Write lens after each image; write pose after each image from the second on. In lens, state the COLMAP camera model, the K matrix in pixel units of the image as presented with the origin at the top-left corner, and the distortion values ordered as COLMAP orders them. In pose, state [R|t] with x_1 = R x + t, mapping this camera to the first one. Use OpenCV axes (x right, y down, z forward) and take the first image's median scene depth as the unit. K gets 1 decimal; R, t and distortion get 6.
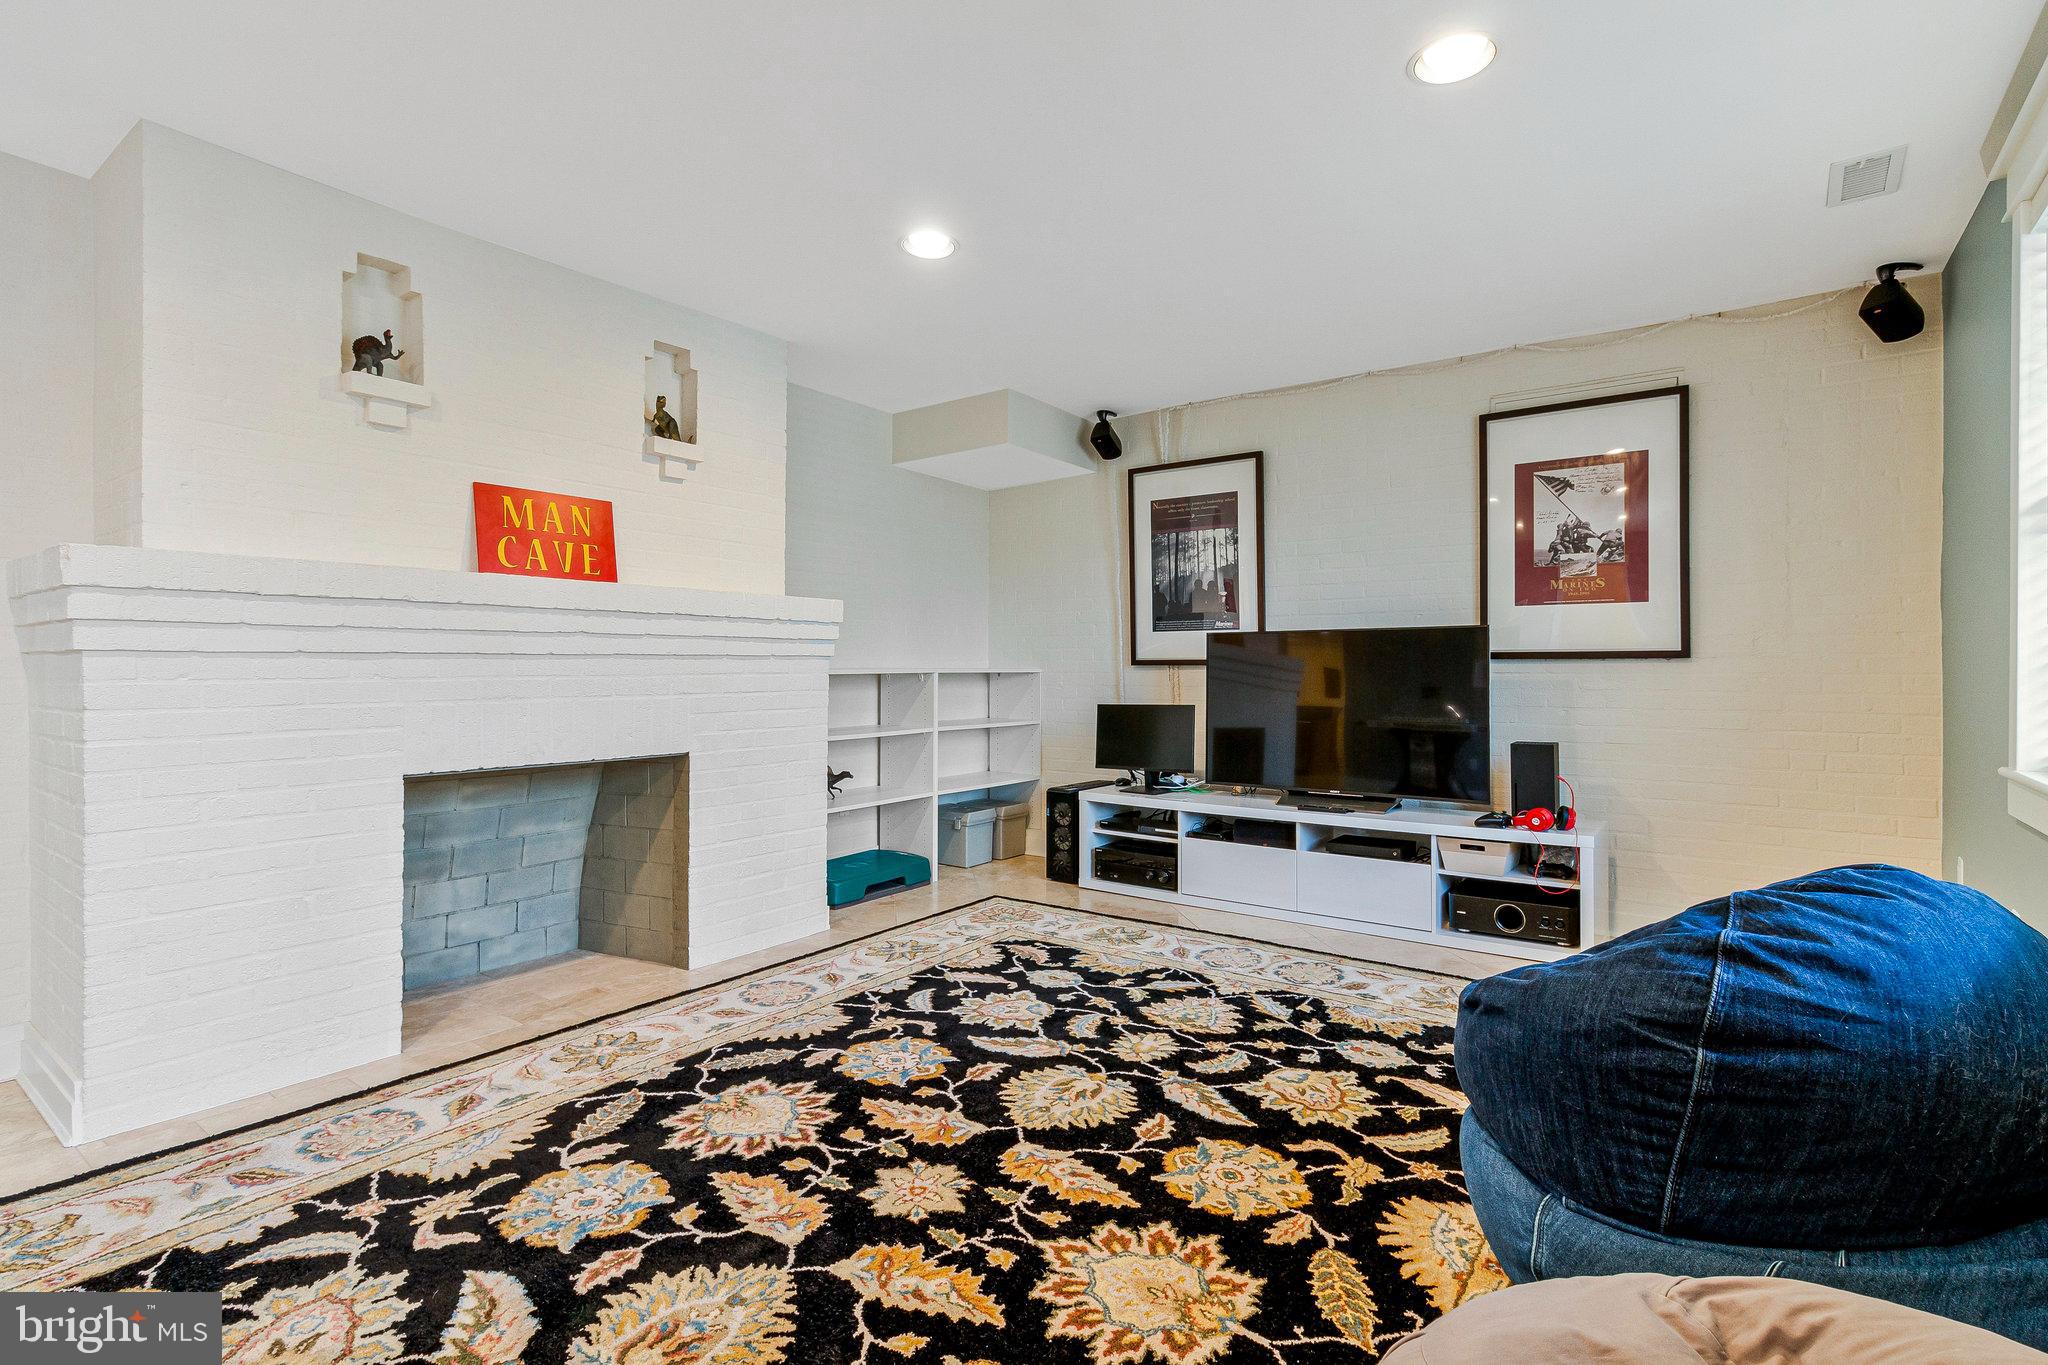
lens RADIAL K [[951.0, 0, 1024.6], [0, 951.0, 676.3], [0, 0, 1]] dist [-0.001884, -0.000413]
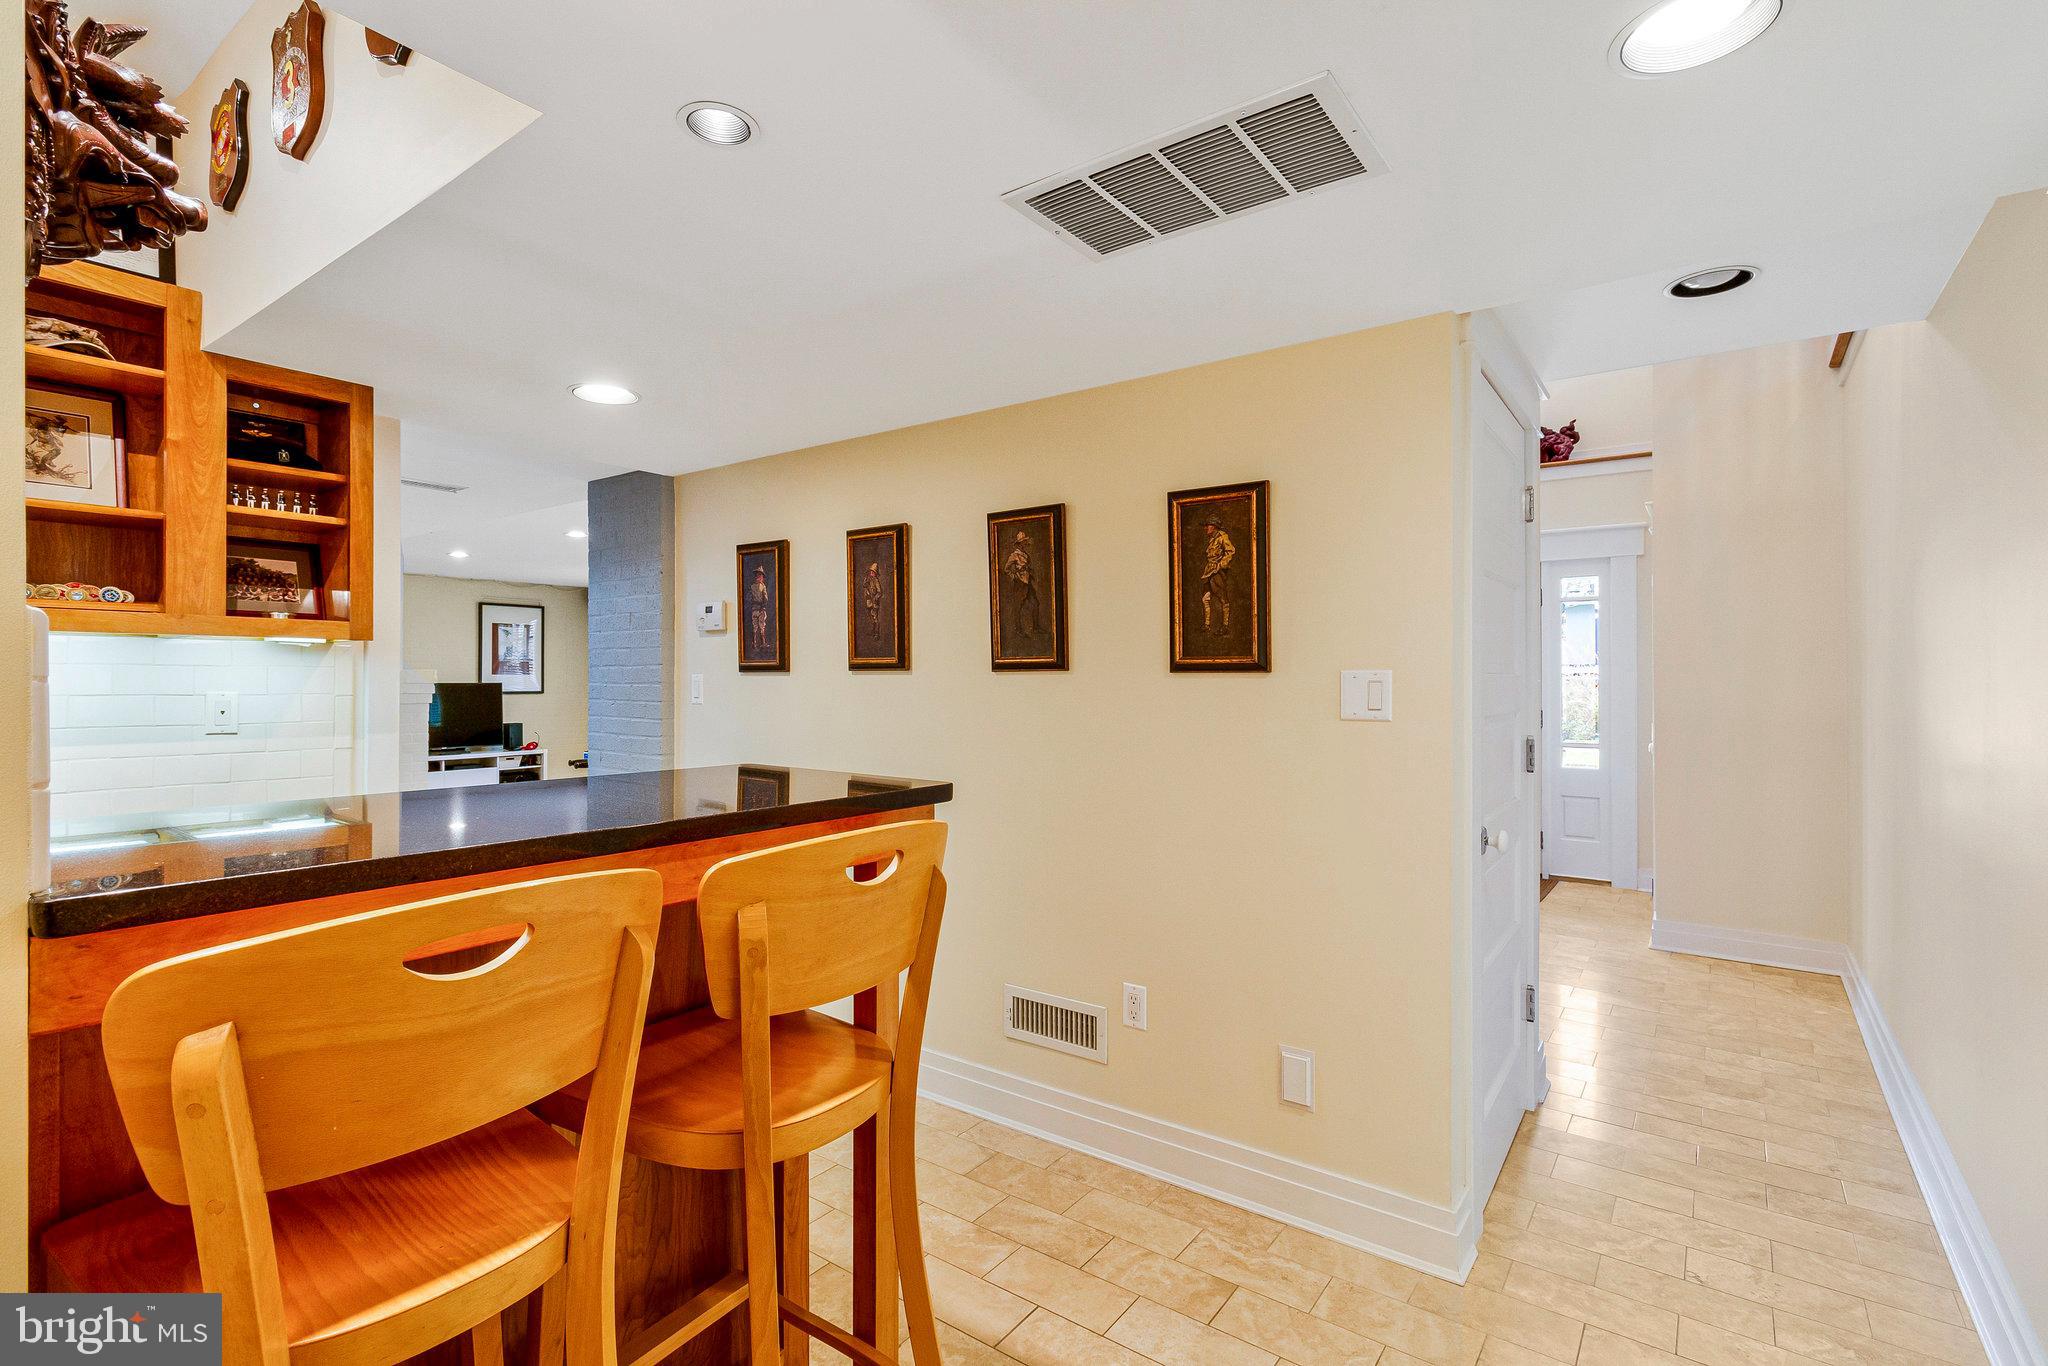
lens RADIAL K [[951.0, 0, 1024.6], [0, 951.0, 676.8], [0, 0, 1]] dist [-0.001884, -0.000413]
pose [[0.012113, -0.001289, 0.999926, -2.305635], [-0.002903, 0.999995, 0.001324, -0.077398], [-0.999922, -0.002919, 0.012109, -0.599190]]
